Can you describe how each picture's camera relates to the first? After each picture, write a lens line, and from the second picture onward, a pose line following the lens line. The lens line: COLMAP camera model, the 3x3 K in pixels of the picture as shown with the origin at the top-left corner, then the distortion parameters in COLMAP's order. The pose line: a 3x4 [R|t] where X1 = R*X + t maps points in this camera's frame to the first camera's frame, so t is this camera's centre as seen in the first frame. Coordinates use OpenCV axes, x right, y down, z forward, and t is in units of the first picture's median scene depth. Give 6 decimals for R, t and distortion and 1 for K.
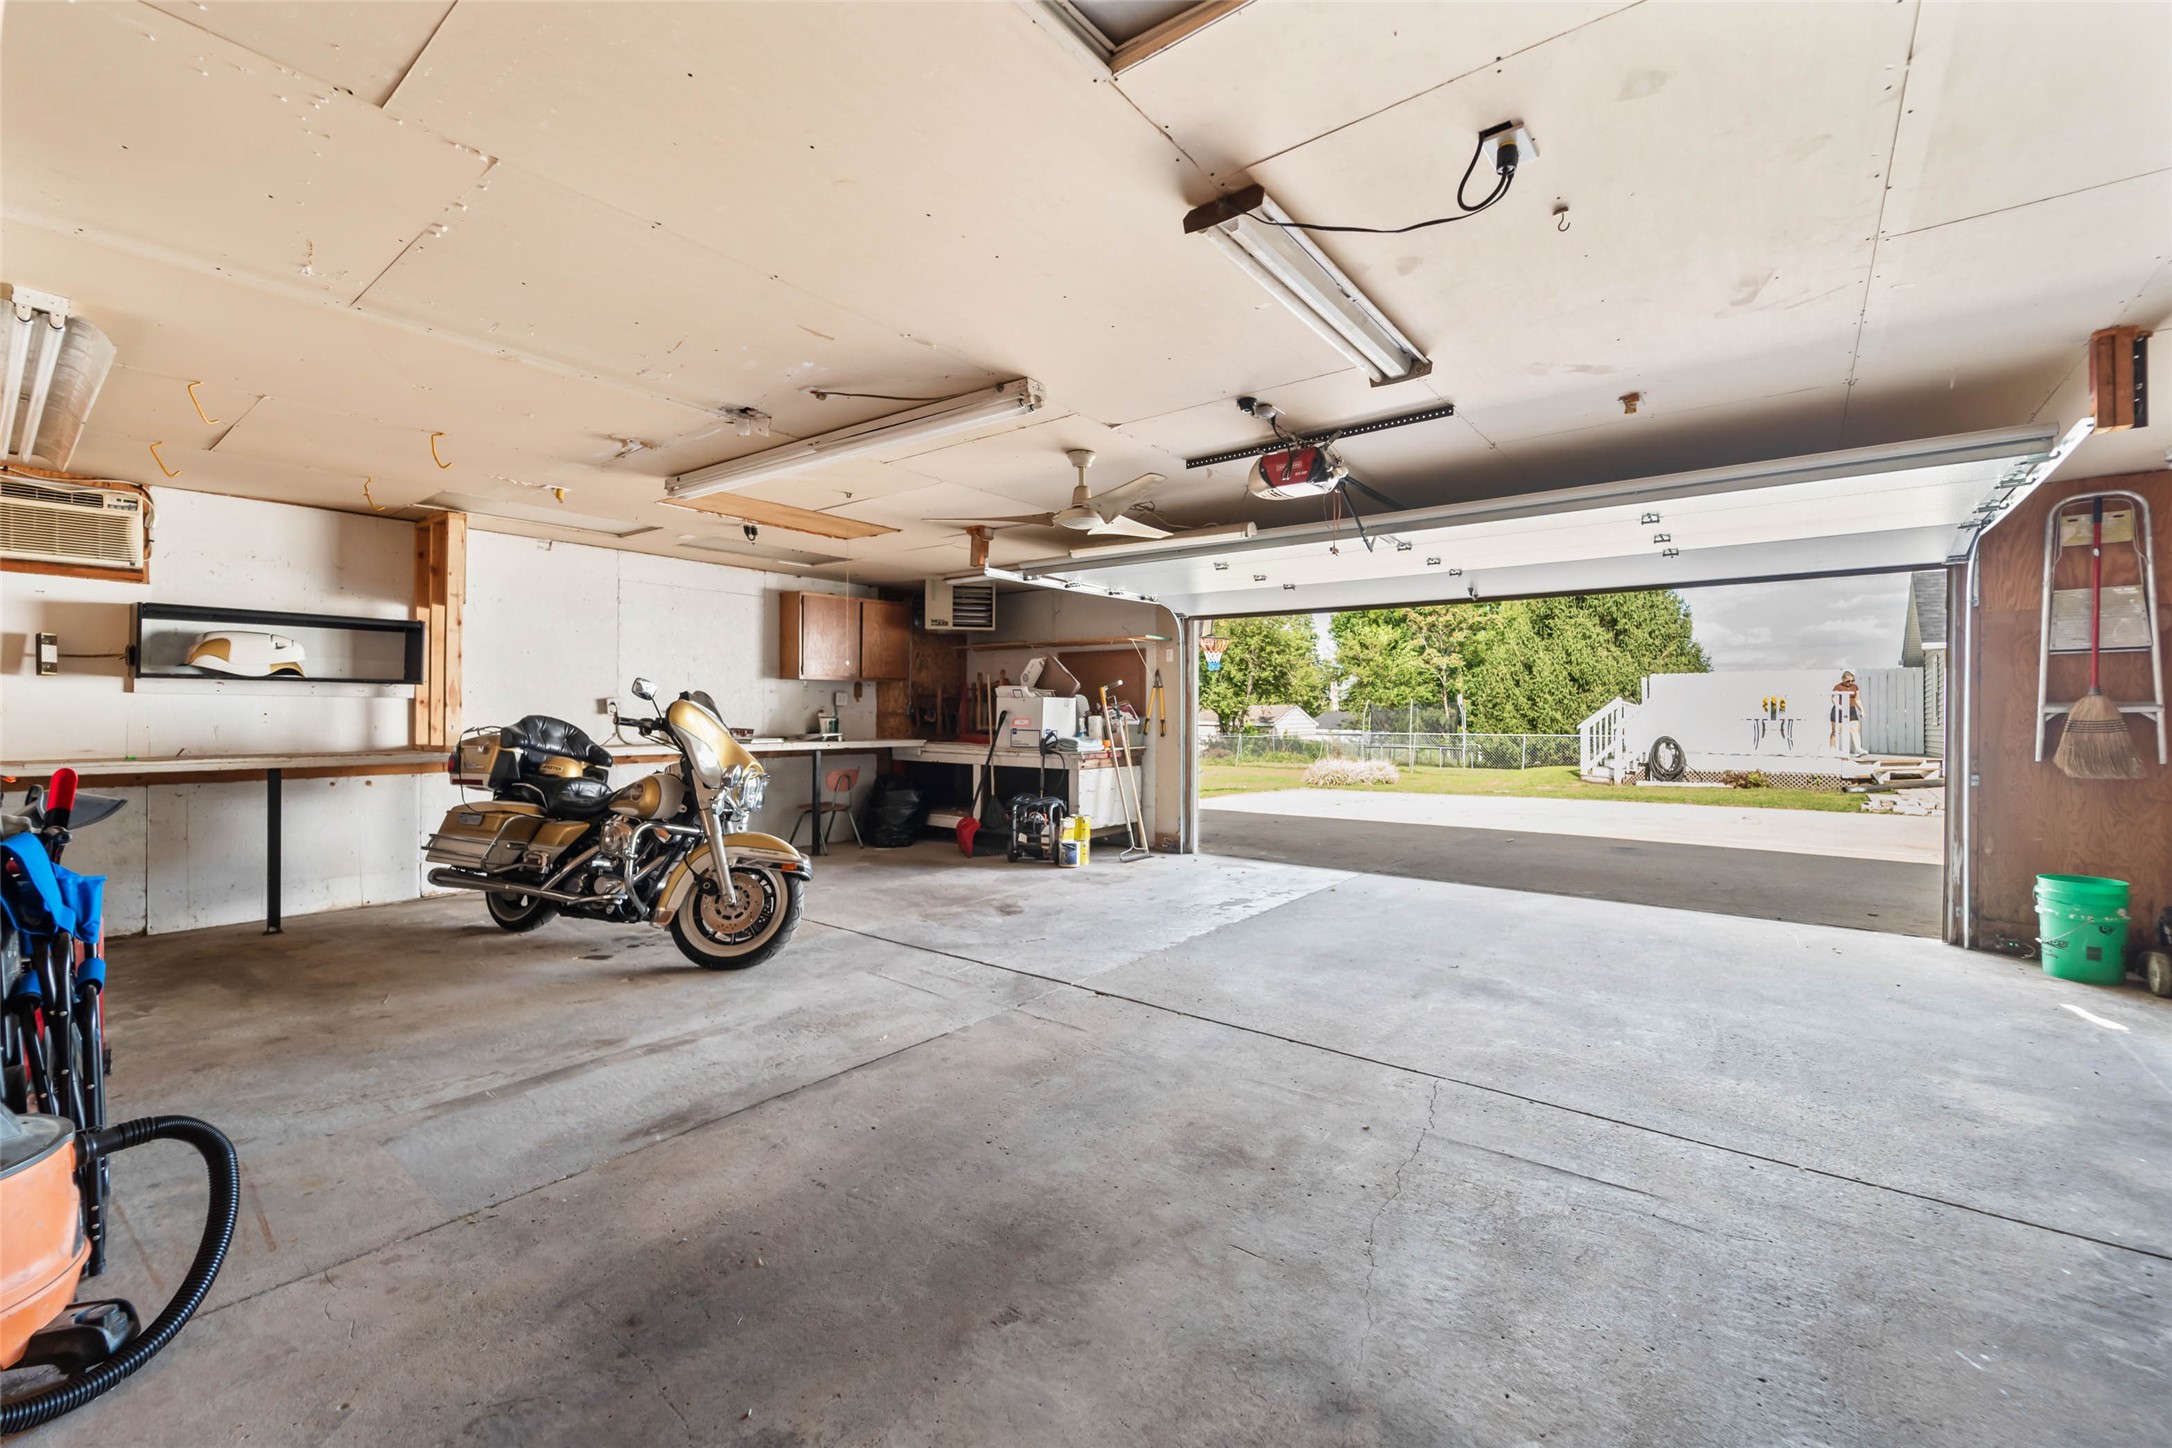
lens RADIAL K [[891.8, 0, 1098.8], [0, 891.8, 712.1], [0, 0, 1]] dist [0.000530, -0.000258]
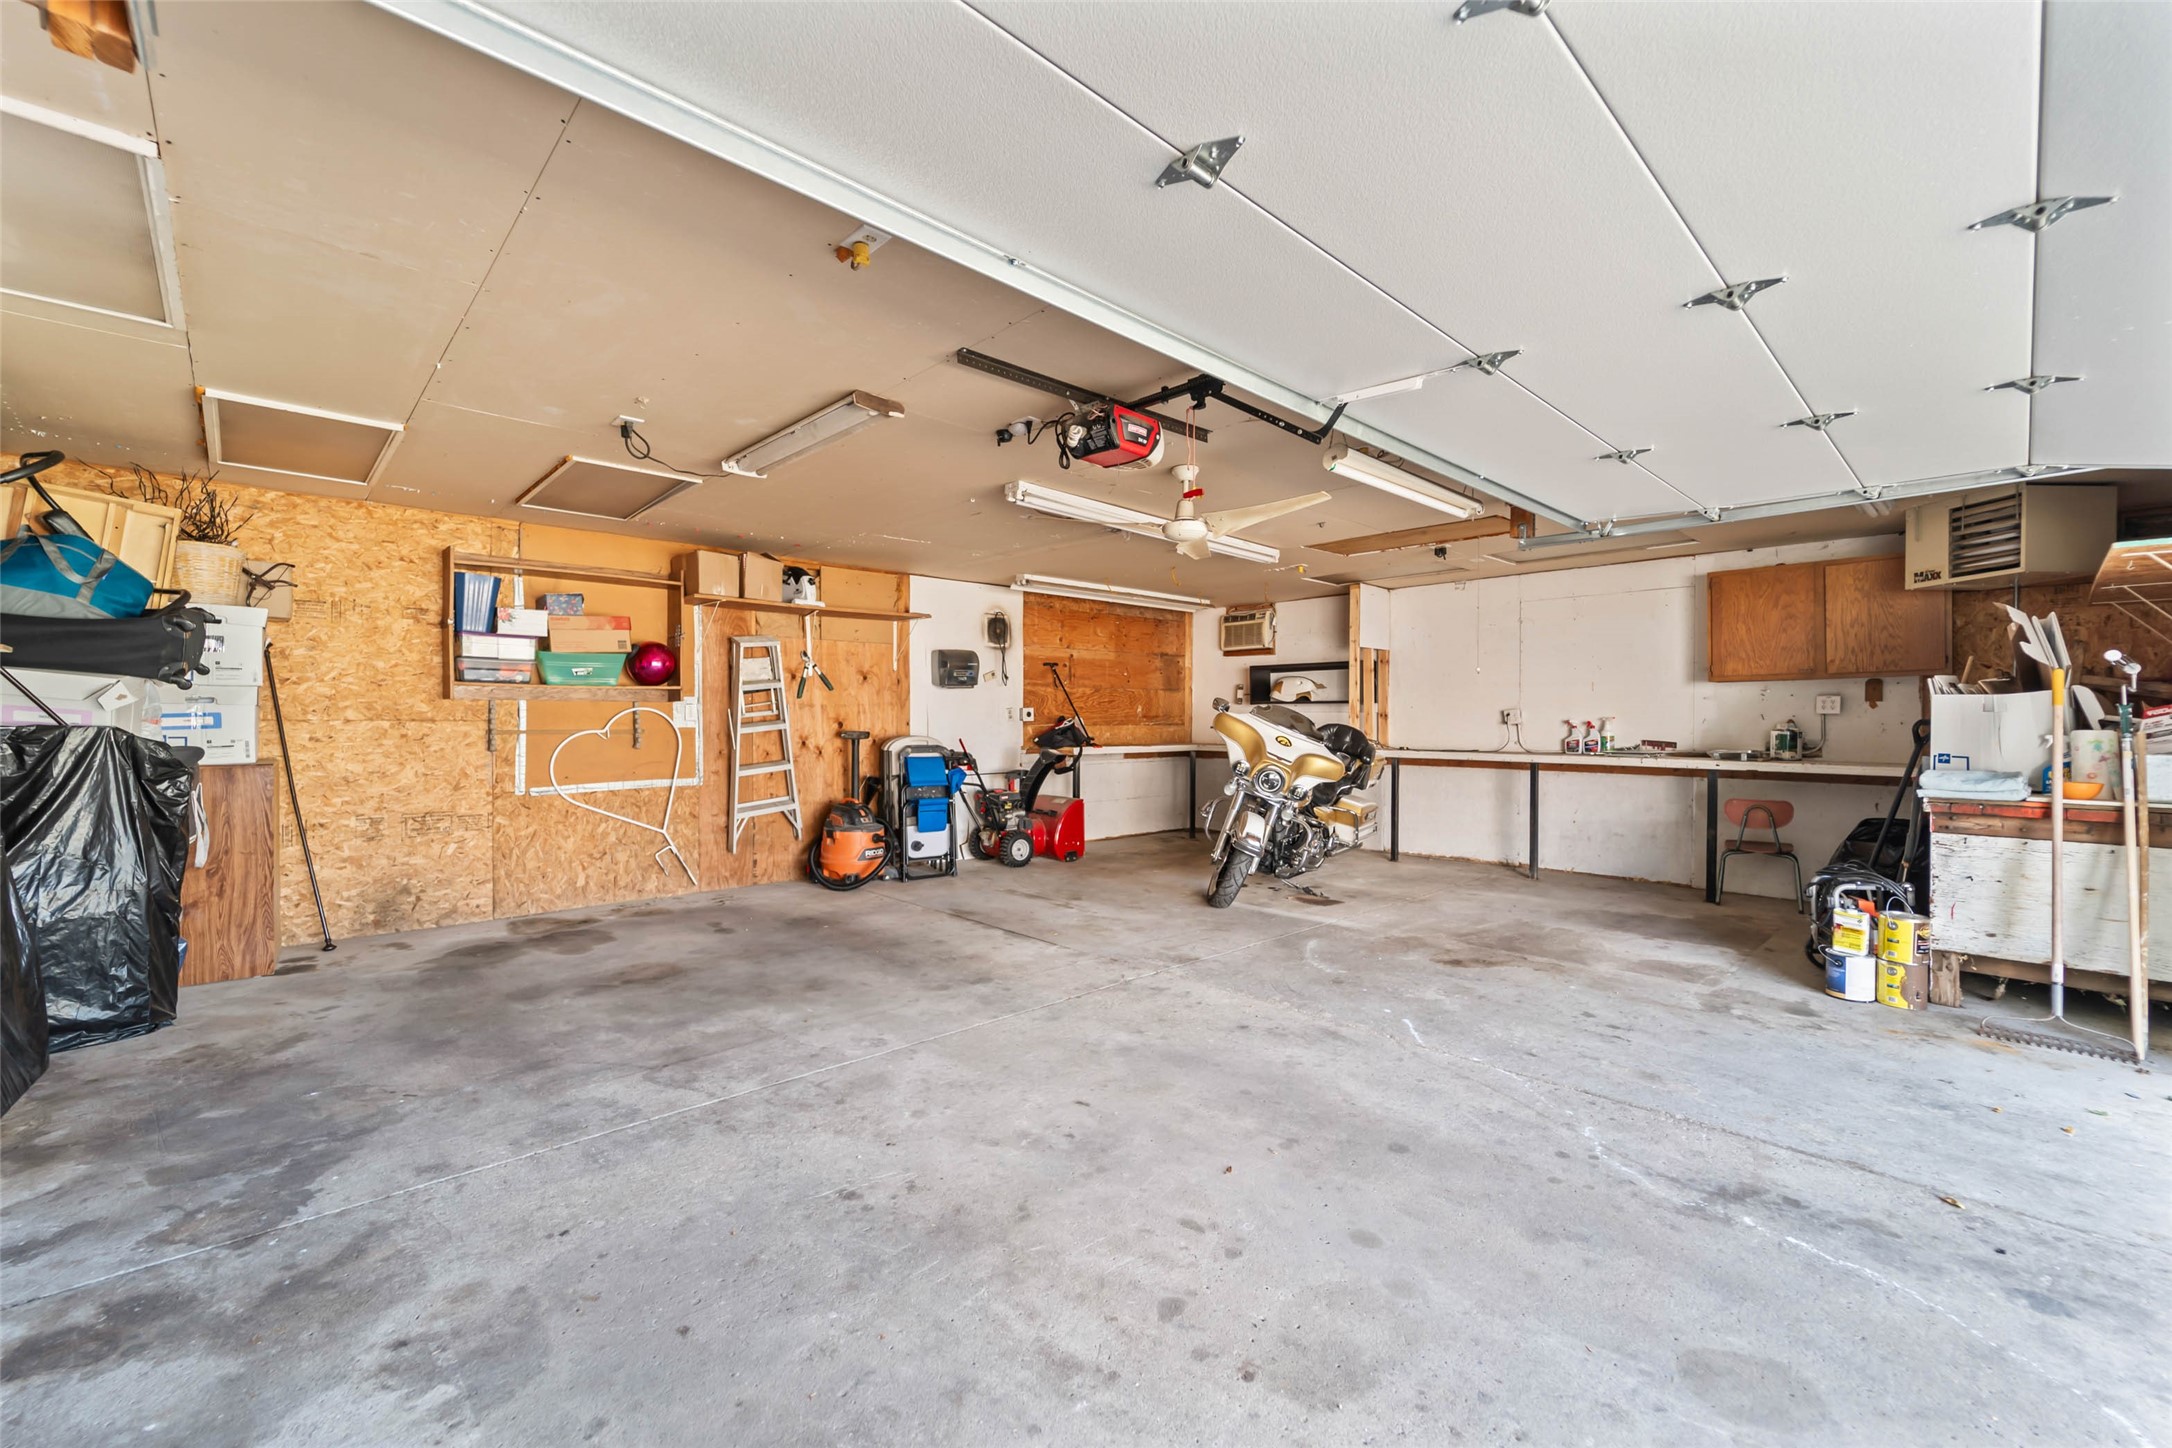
lens RADIAL K [[876.8, 0, 1094.4], [0, 876.8, 726.7], [0, 0, 1]] dist [0.000077, -0.000840]
pose [[-0.145820, 0.007153, -0.989285, 0.772290], [-0.000130, 0.999974, 0.007250, -0.002042], [0.989311, 0.001186, -0.145815, 0.801097]]
